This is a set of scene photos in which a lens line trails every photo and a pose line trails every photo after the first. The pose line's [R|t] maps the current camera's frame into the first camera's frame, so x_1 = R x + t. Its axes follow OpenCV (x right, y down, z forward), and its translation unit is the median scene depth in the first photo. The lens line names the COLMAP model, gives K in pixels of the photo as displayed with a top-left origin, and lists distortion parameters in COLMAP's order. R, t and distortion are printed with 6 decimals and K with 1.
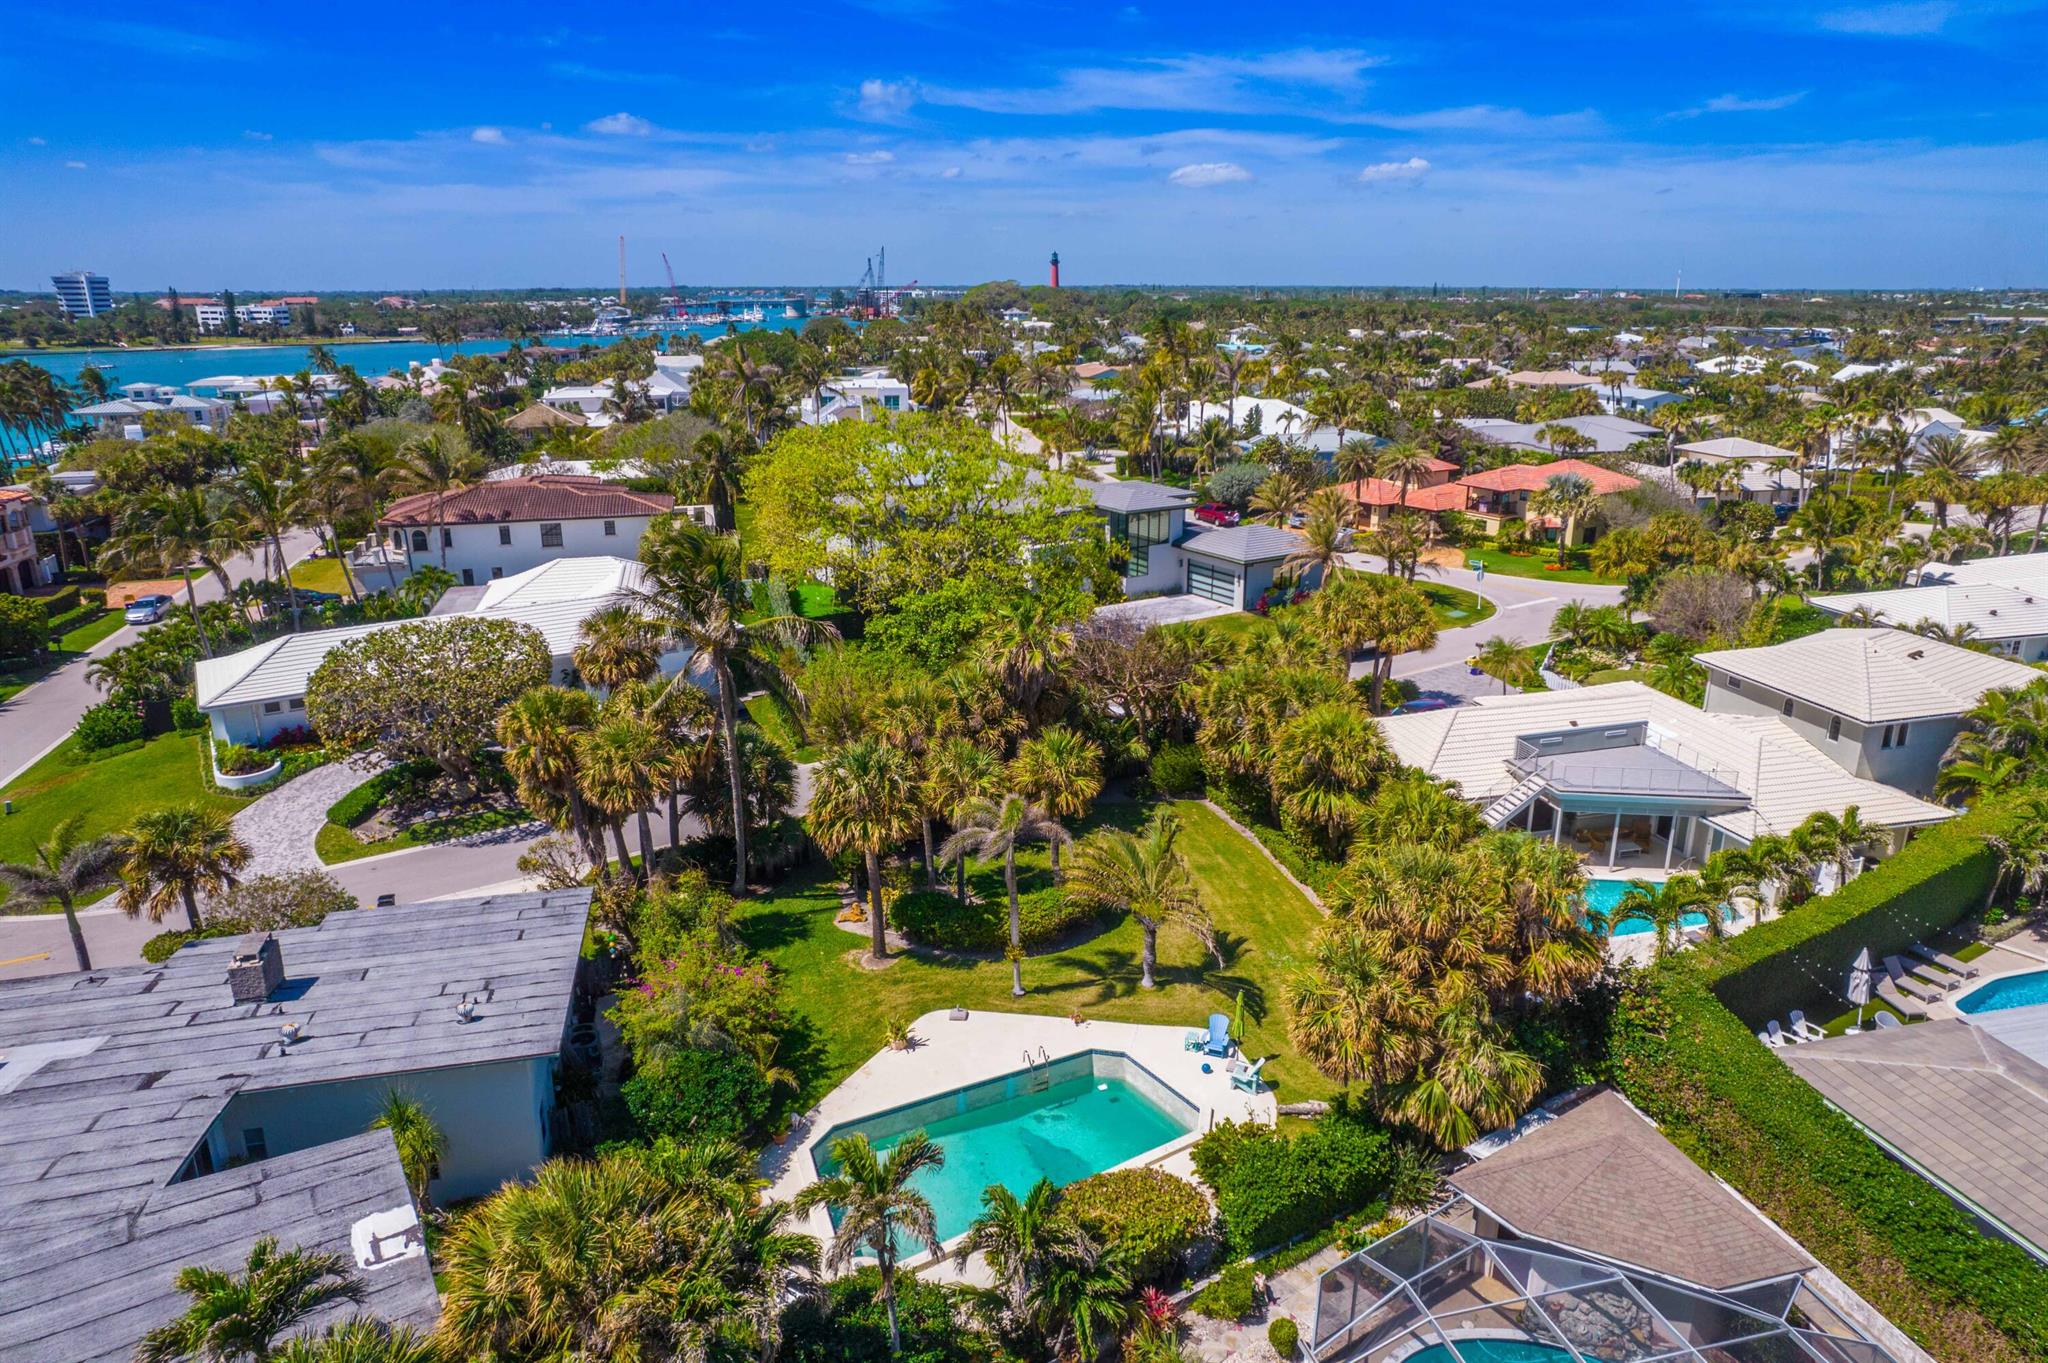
lens RADIAL K [[1310.2, 0, 1024.0], [0, 1310.2, 681.5], [0, 0, 1]] dist [-0.067704, 0.064347]
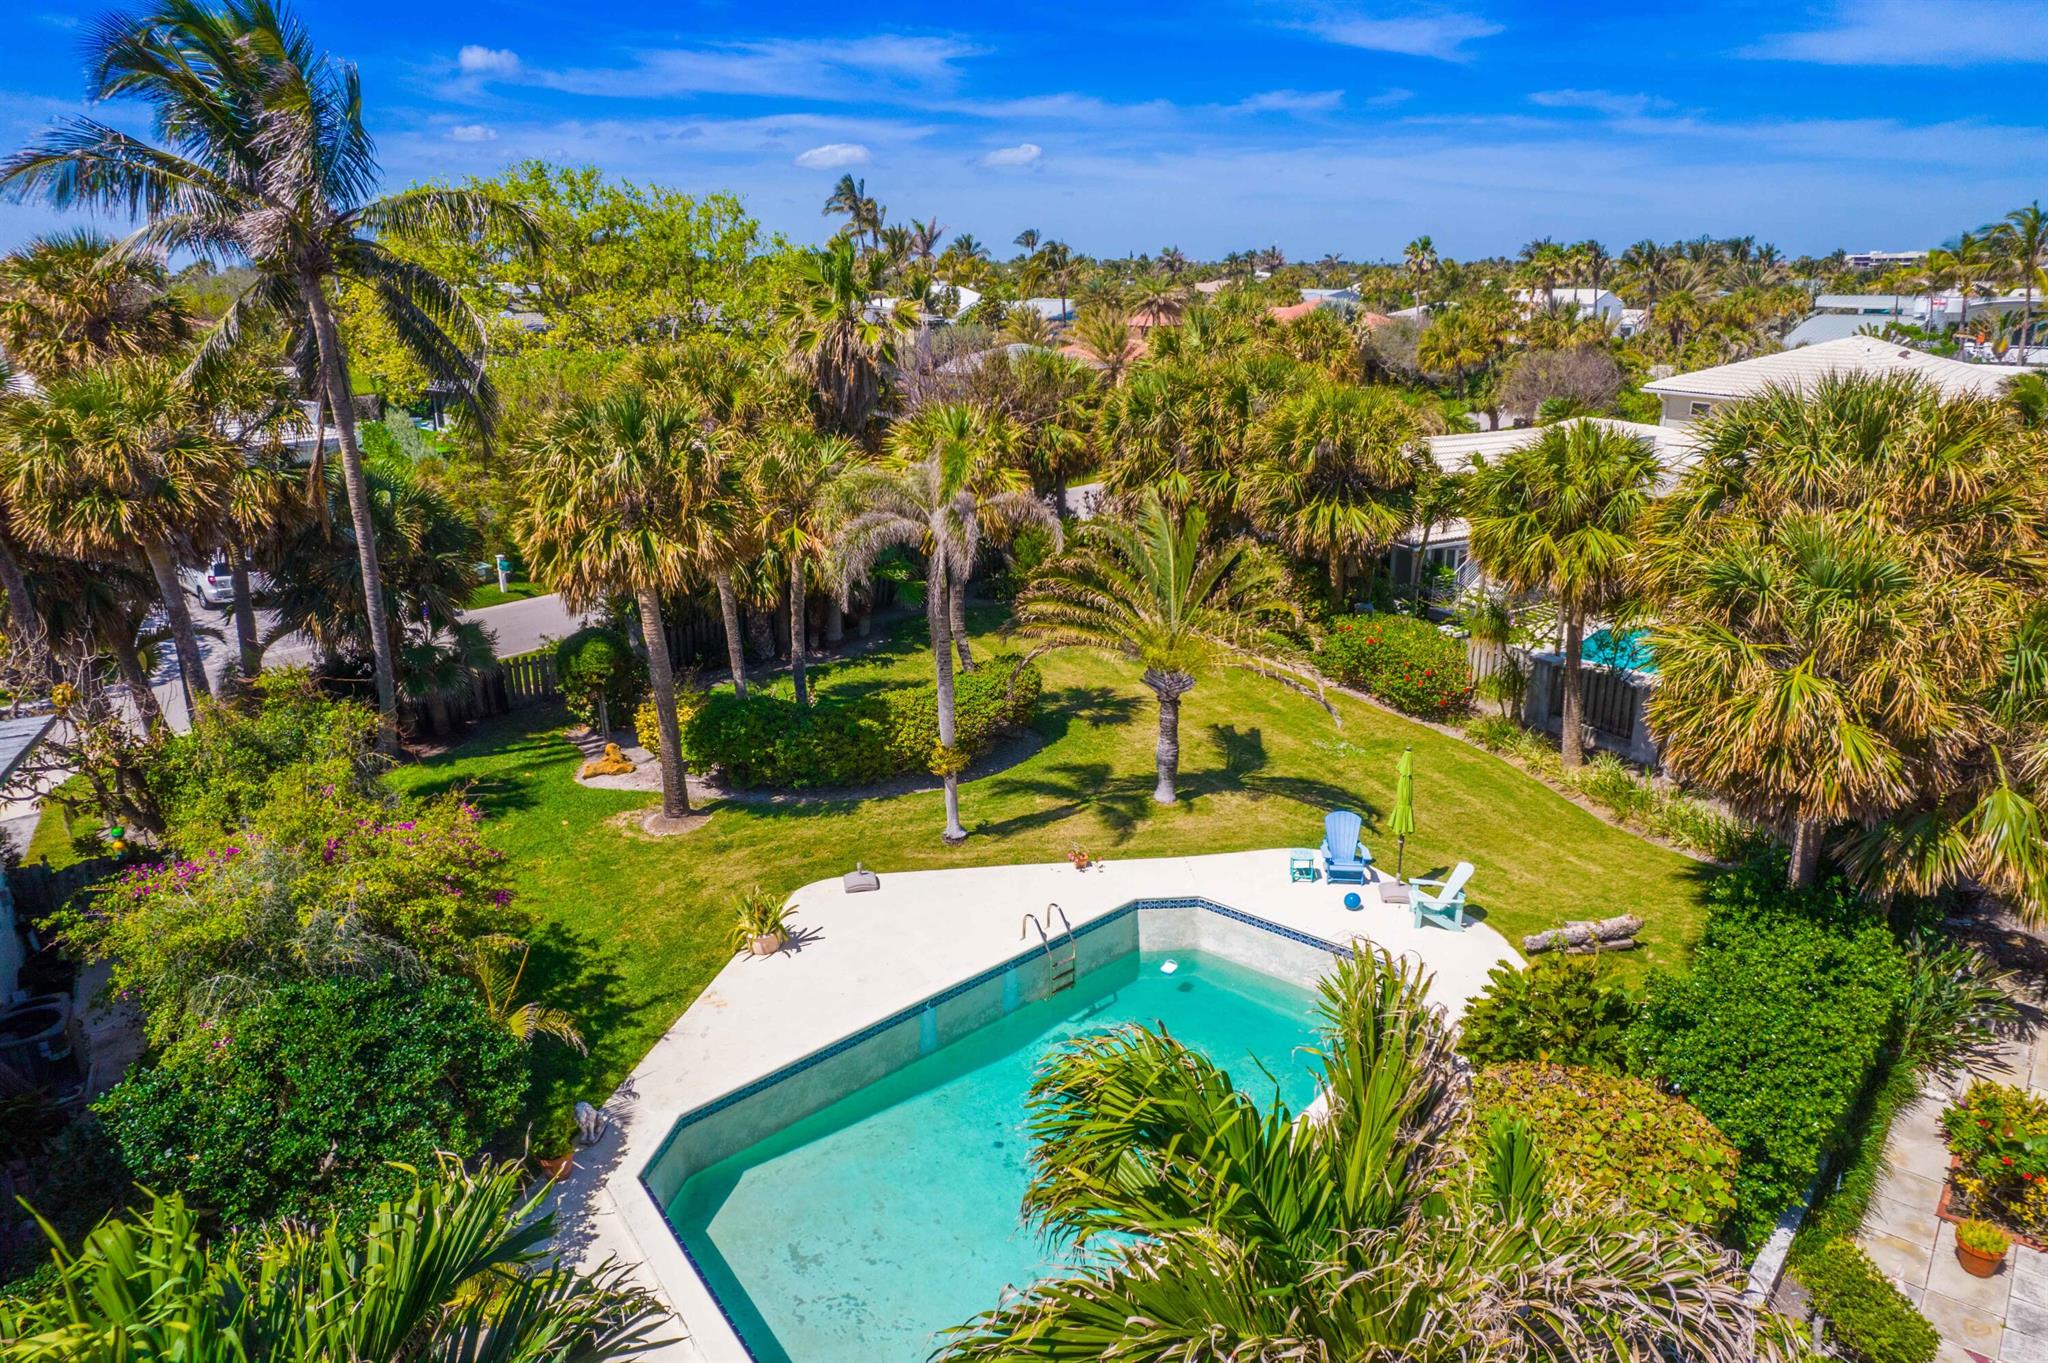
lens RADIAL K [[1310.2, 0, 1024.0], [0, 1310.2, 681.5], [0, 0, 1]] dist [-0.067704, 0.064347]
pose [[0.961161, -0.085447, 0.262428, -0.122848], [0.083450, 0.996335, 0.018770, 0.176360], [-0.263070, 0.003859, 0.964769, 0.489150]]
